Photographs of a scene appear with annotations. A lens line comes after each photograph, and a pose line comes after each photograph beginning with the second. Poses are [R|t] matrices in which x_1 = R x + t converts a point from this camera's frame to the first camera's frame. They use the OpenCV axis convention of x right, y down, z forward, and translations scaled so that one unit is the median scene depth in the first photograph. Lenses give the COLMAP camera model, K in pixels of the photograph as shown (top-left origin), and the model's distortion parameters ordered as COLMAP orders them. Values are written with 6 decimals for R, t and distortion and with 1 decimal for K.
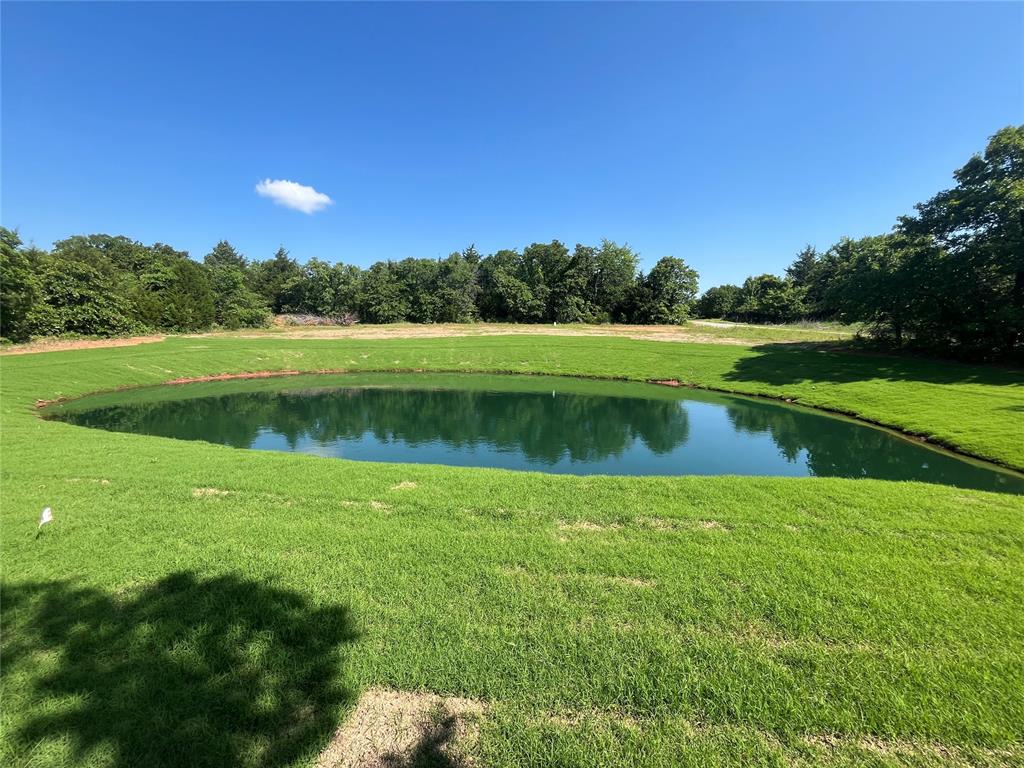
lens RADIAL K [[412.4, 0, 518.0], [0, 412.4, 388.0], [0, 0, 1]] dist [-0.001198, -0.000354]
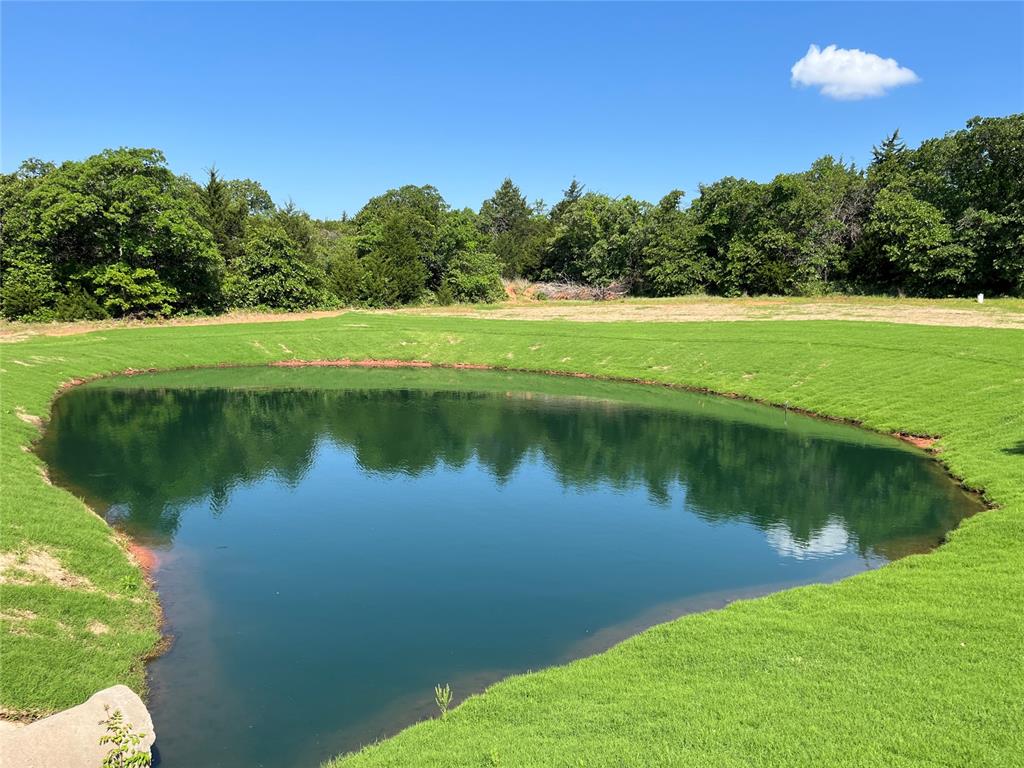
lens RADIAL K [[778.9, 0, 511.2], [0, 778.9, 378.8], [0, 0, 1]] dist [0.043545, -0.005583]
pose [[0.717857, 0.076844, -0.691936, 0.304151], [-0.110045, 0.993919, -0.003787, -0.013854], [0.687438, 0.078863, 0.721949, 0.070120]]
